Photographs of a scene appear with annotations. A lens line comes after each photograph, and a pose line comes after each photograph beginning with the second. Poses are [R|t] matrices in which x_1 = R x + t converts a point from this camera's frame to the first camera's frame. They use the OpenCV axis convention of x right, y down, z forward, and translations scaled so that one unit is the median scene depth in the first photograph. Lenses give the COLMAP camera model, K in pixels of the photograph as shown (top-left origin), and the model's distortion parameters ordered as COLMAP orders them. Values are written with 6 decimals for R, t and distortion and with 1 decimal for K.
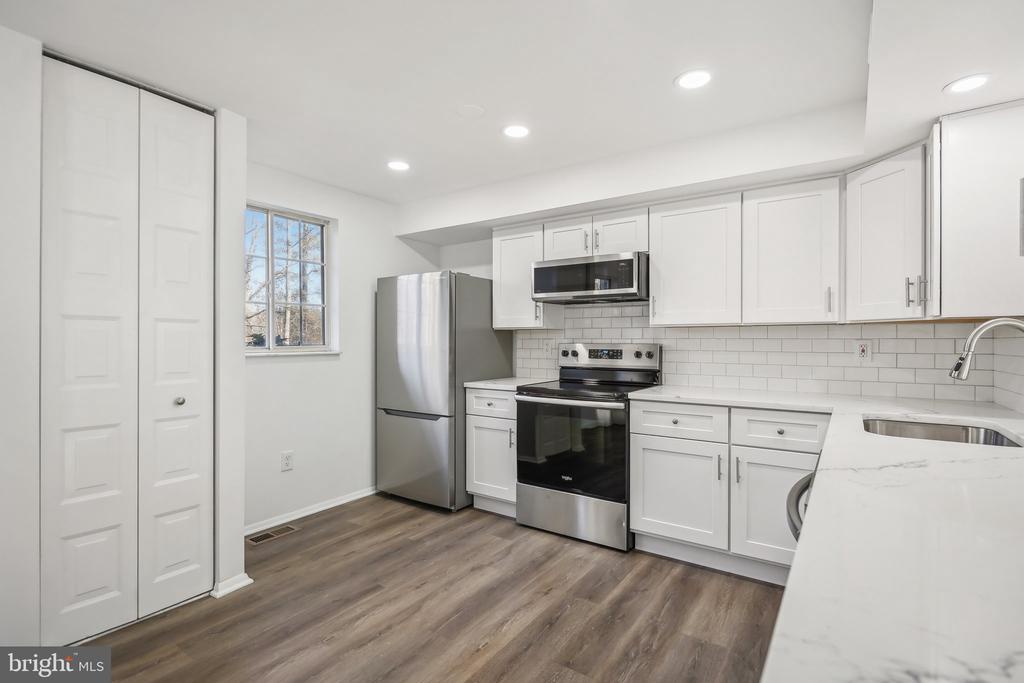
lens RADIAL K [[475.1, 0, 530.8], [0, 475.1, 348.5], [0, 0, 1]] dist [-0.009269, 0.002693]
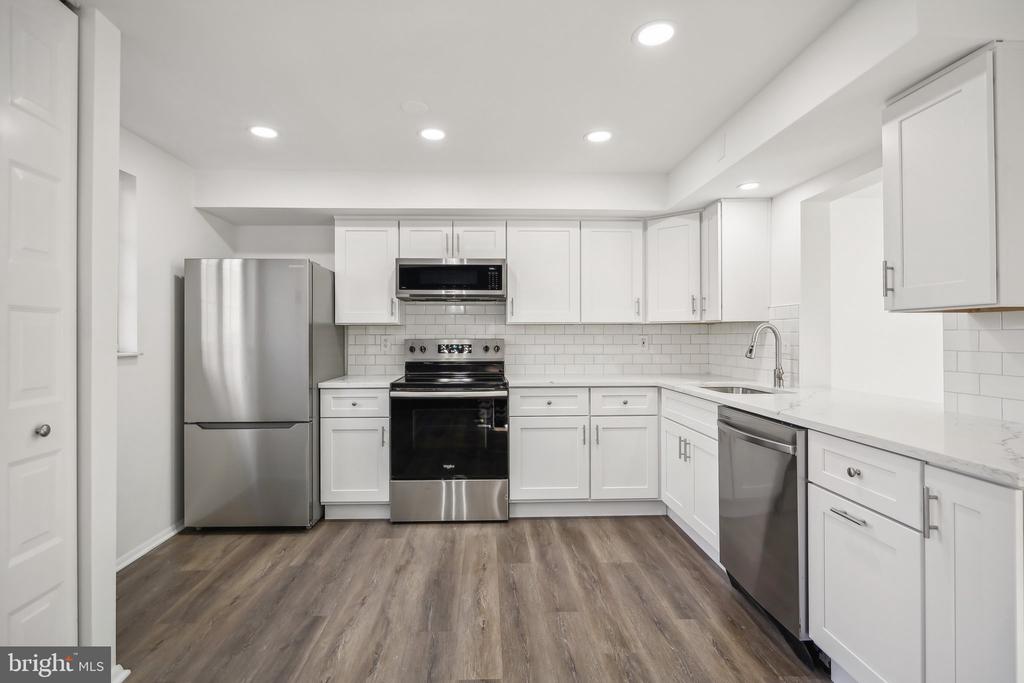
lens RADIAL K [[475.1, 0, 504.0], [0, 475.1, 339.0], [0, 0, 1]] dist [-0.009269, 0.002693]
pose [[0.815556, -0.007591, 0.578628, -0.467271], [0.013417, 0.999893, -0.005794, -0.003402], [-0.578522, 0.012489, 0.815571, 0.067522]]
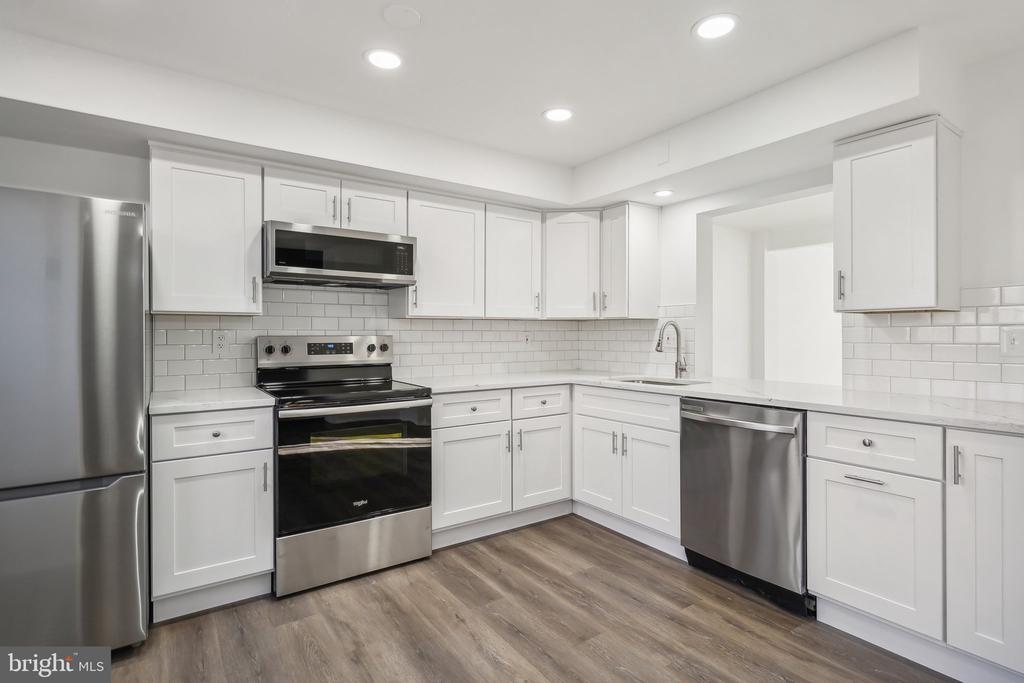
lens RADIAL K [[505.4, 0, 518.4], [0, 505.4, 340.8], [0, 0, 1]] dist [-0.002437, -0.000010]
pose [[0.374054, -0.016114, 0.927267, -0.660142], [0.017582, 0.999793, 0.010282, -0.006638], [-0.927240, 0.012457, 0.374260, 0.461019]]
